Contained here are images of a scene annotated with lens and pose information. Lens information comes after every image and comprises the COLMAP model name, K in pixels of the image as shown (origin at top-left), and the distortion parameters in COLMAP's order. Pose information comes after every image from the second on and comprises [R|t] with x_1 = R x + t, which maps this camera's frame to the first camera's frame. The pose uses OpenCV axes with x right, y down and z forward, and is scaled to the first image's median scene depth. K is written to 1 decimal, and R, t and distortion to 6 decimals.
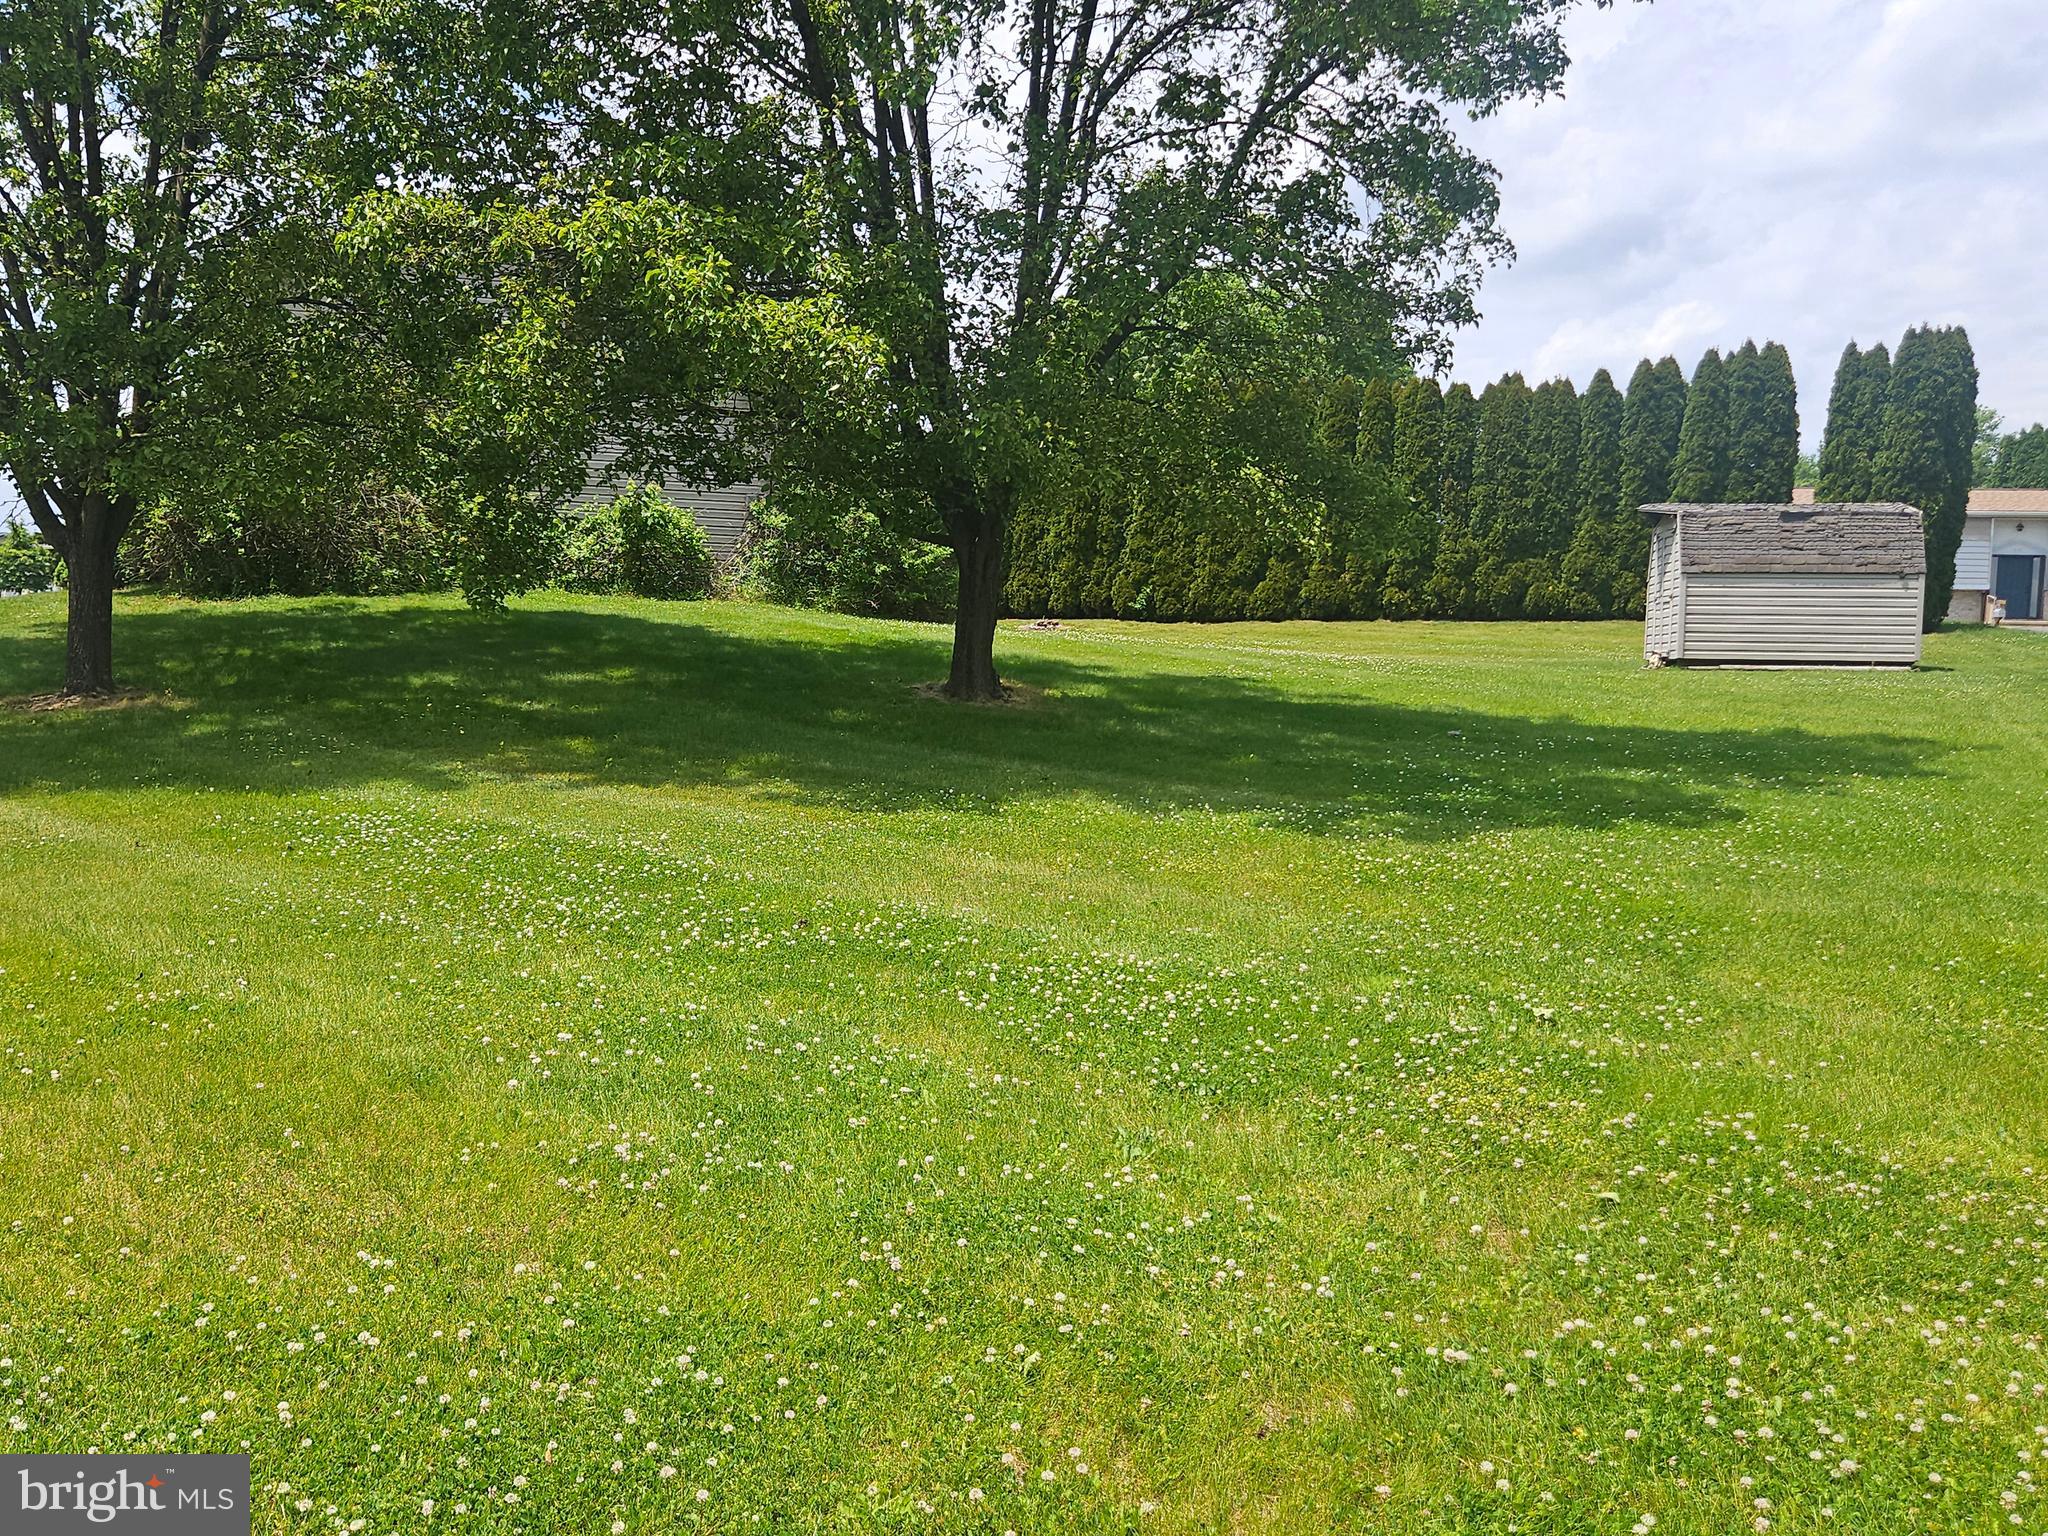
lens RADIAL K [[1861.8, 0, 1020.6], [0, 1861.8, 769.2], [0, 0, 1]] dist [0.058860, 0.000000]
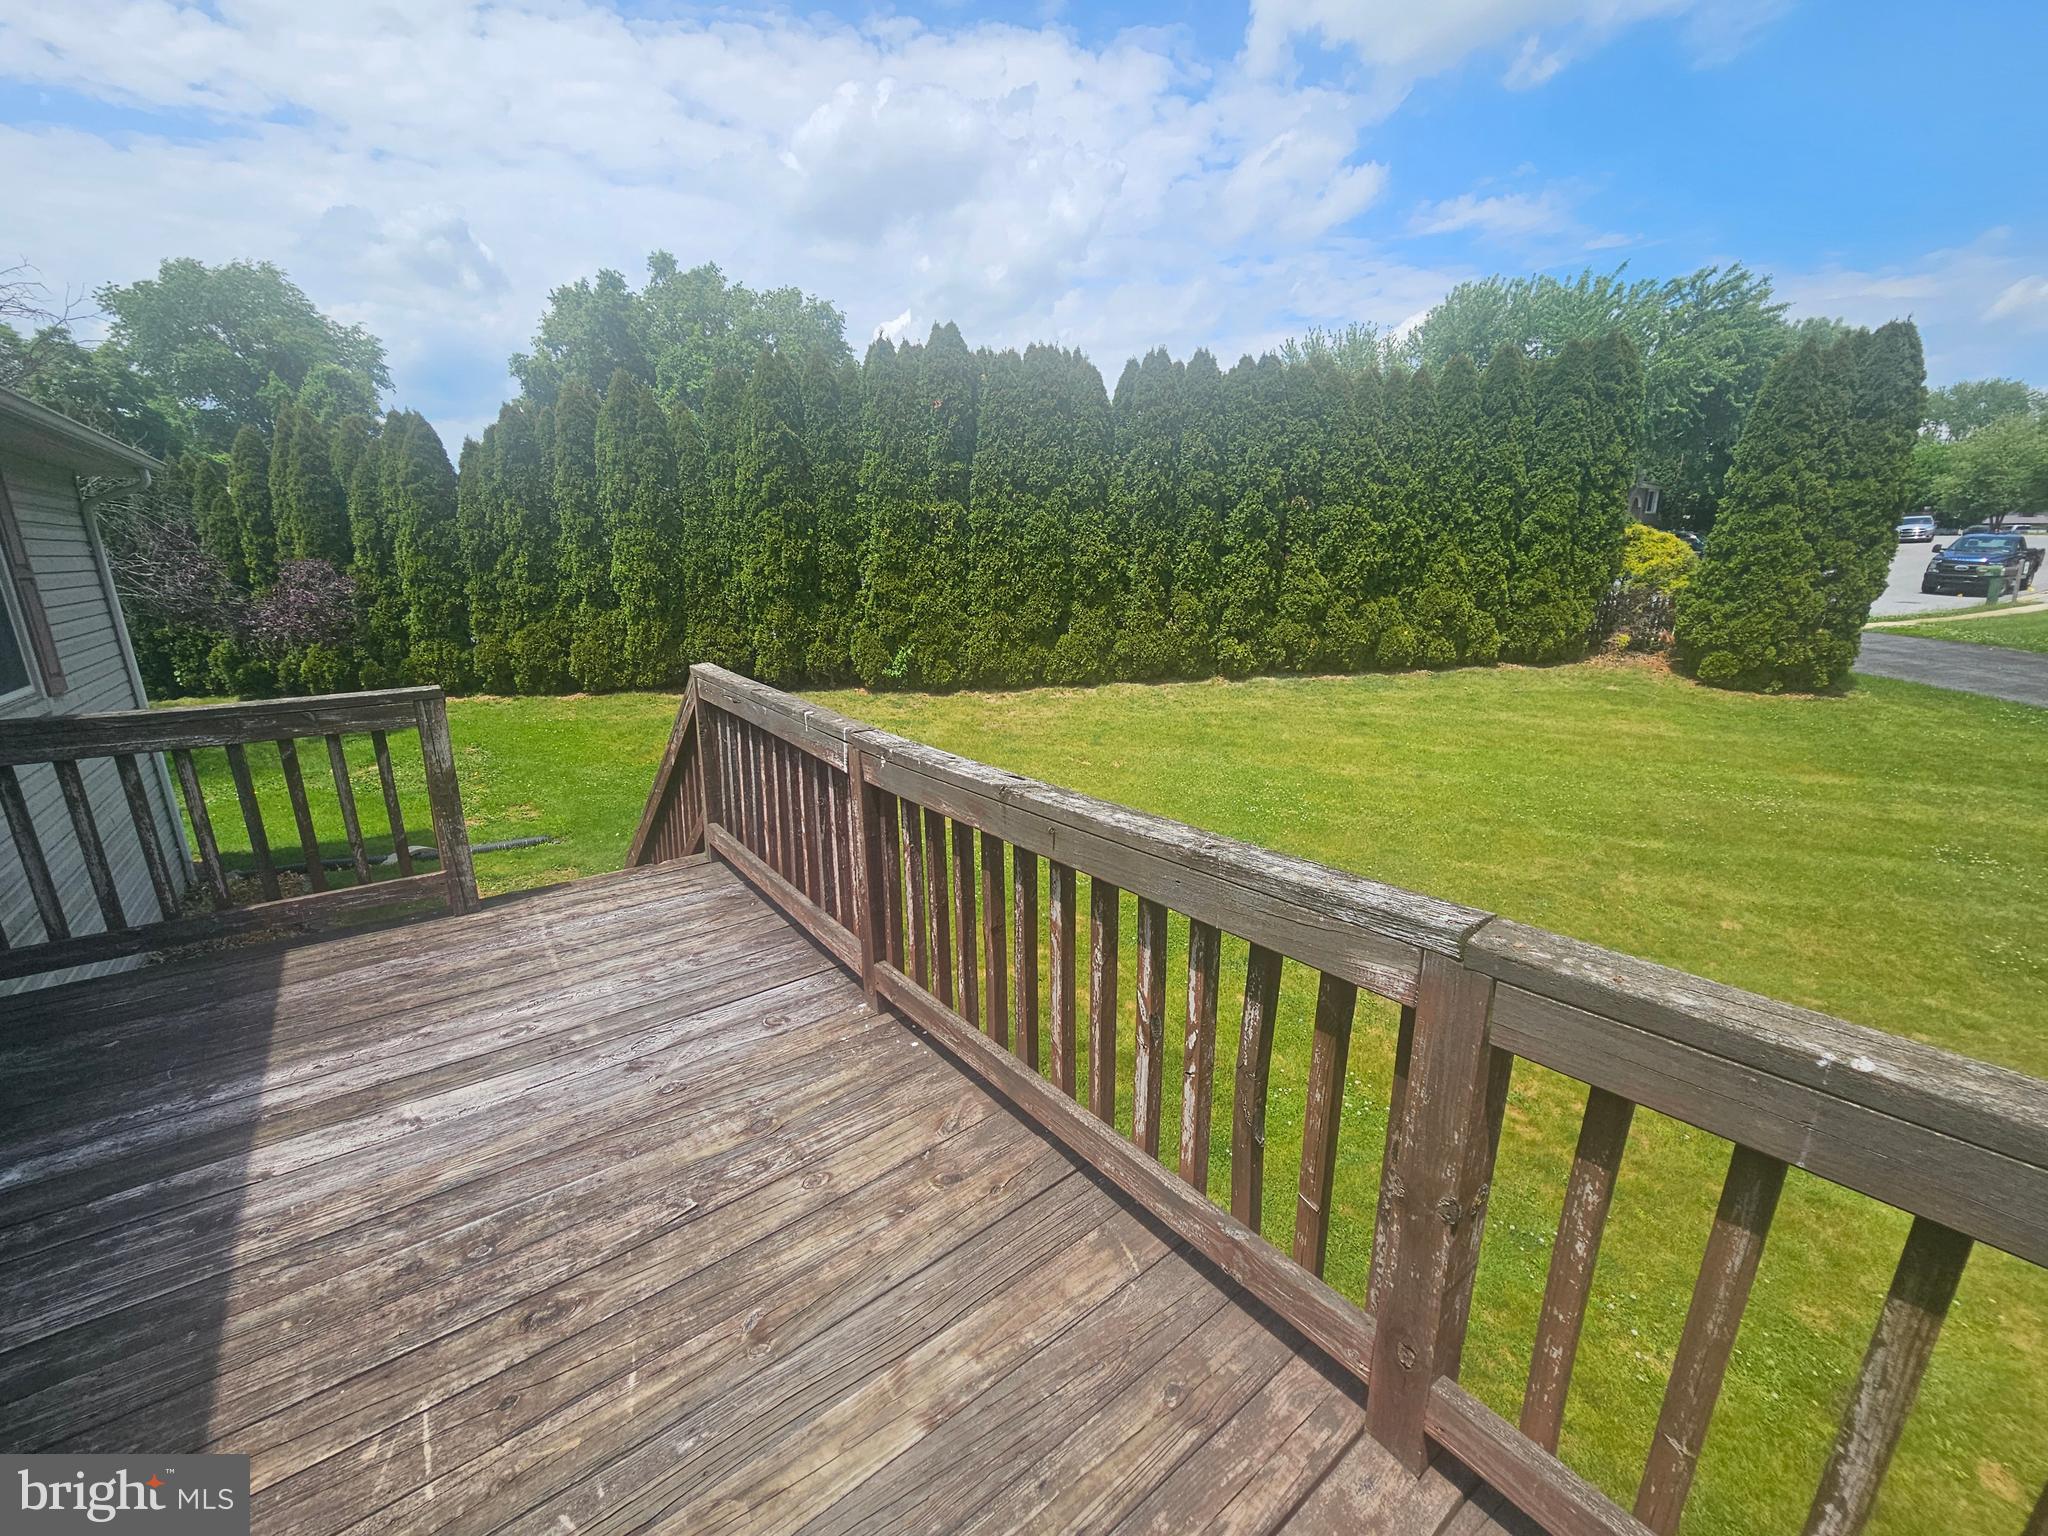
lens RADIAL K [[840.9, 0, 1014.1], [0, 840.9, 784.6], [0, 0, 1]] dist [0.002012, -0.001167]
pose [[0.871223, -0.167590, 0.461393, -0.057666], [0.055857, 0.967657, 0.246008, -0.127564], [-0.487699, -0.188556, 0.852406, 0.710538]]
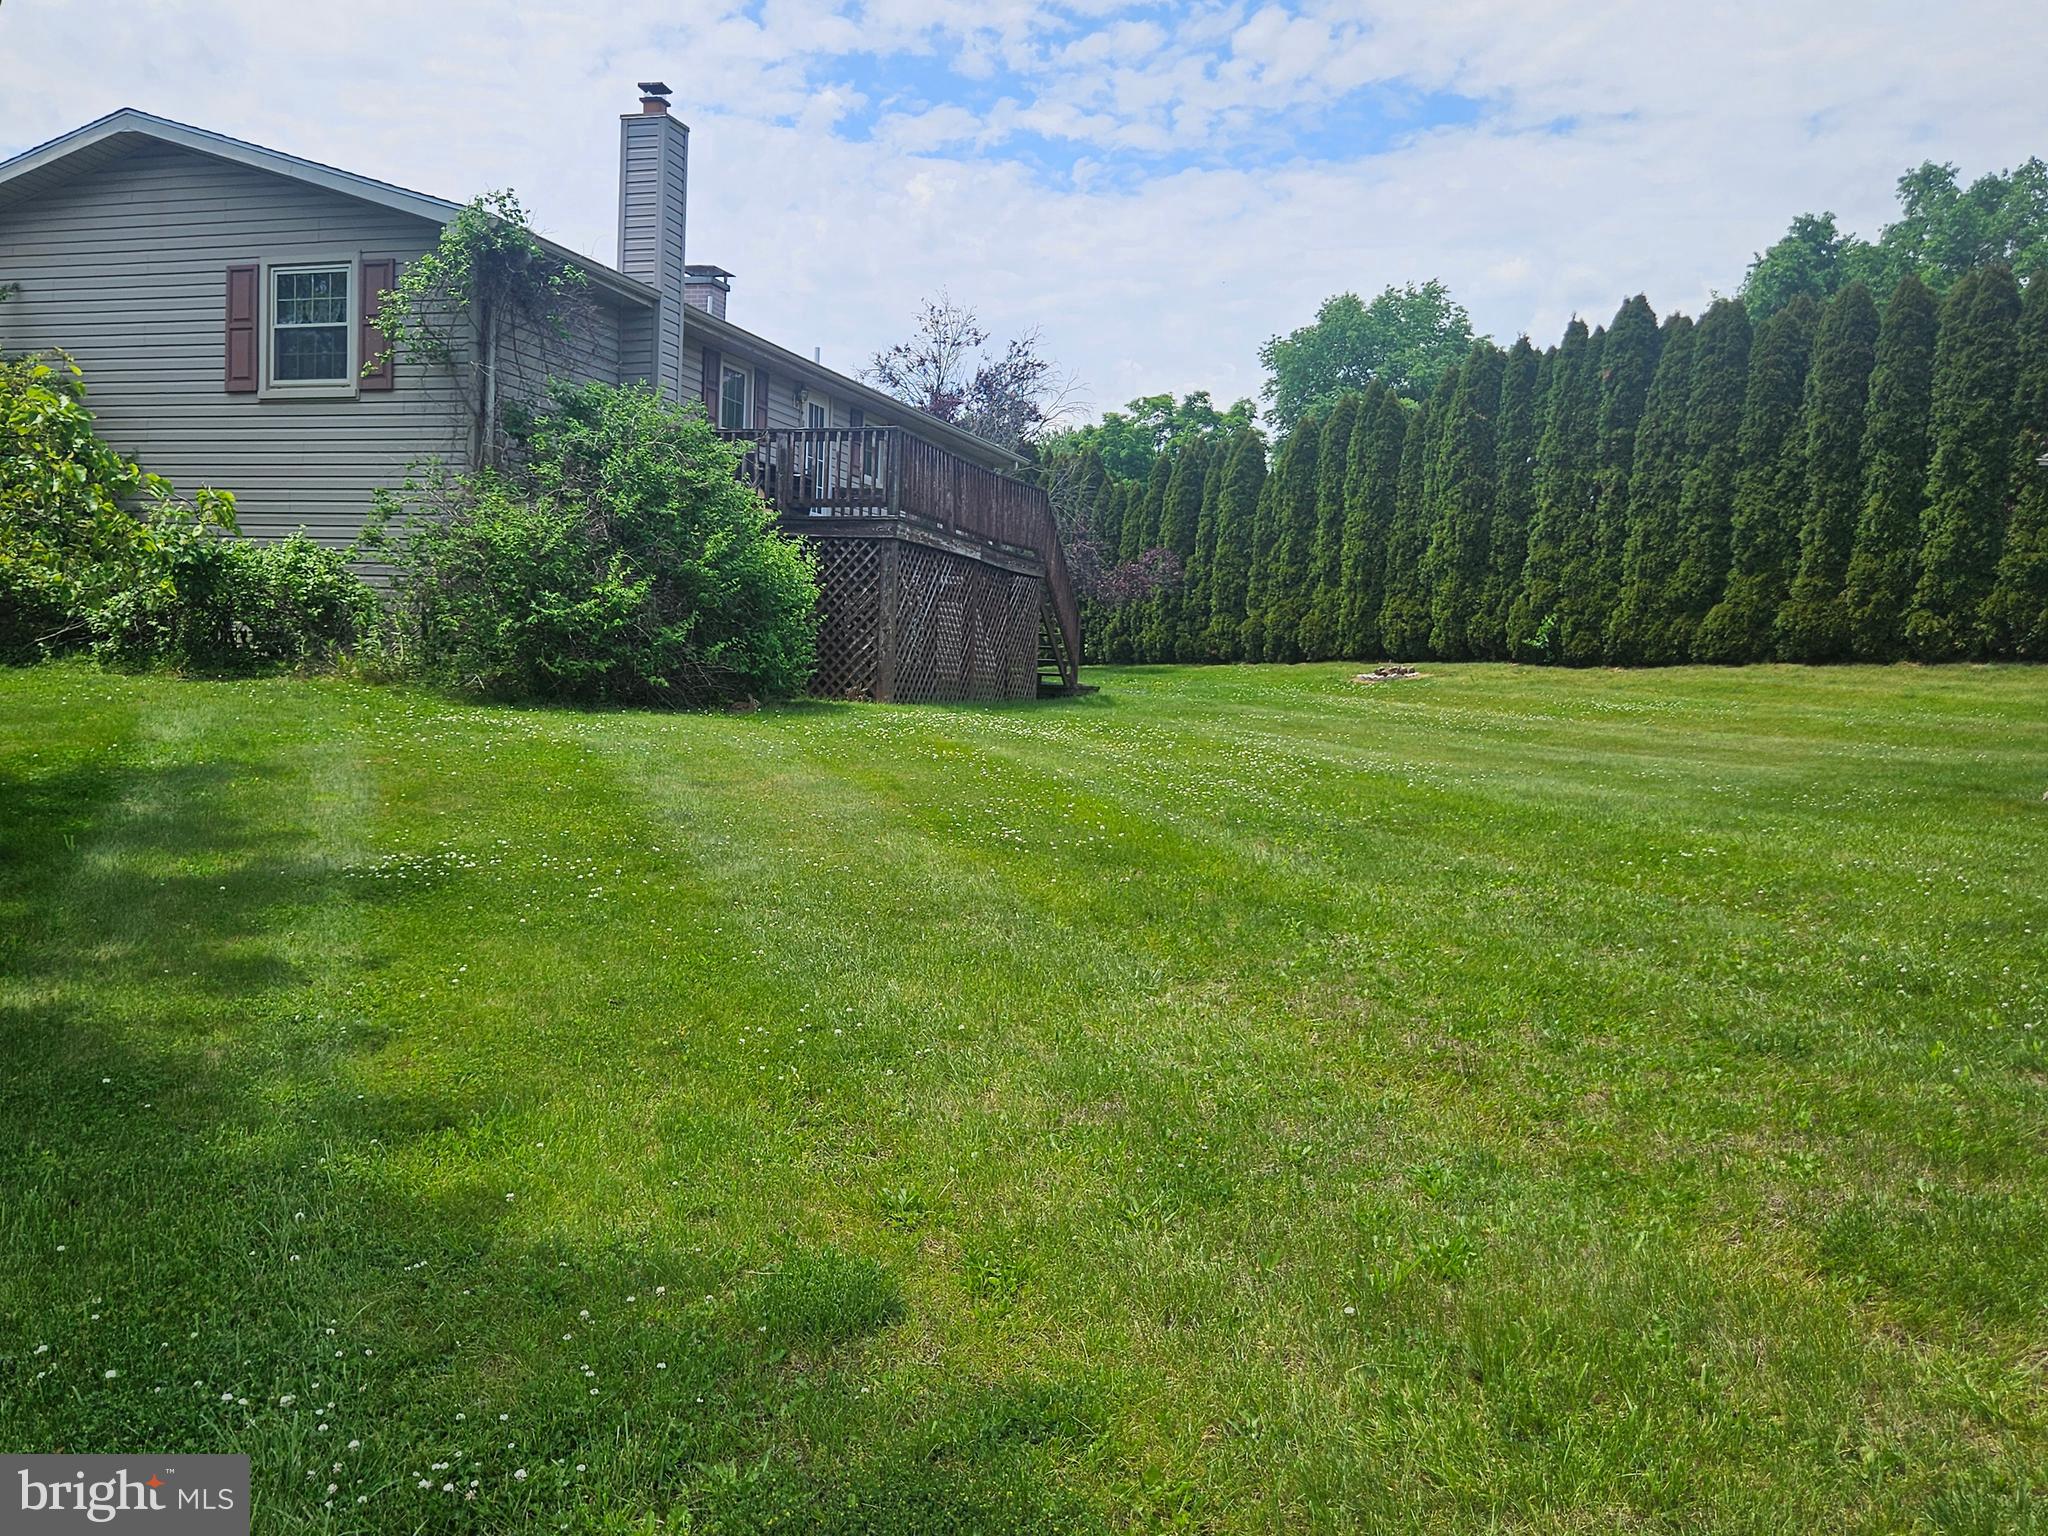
lens RADIAL K [[1861.8, 0, 1026.2], [0, 1861.8, 751.7], [0, 0, 1]] dist [0.058860, 0.000000]
pose [[0.906401, 0.013863, -0.422190, 0.190452], [-0.025275, 0.999451, -0.021444, -0.028617], [0.421661, 0.030108, 0.906254, 0.299905]]
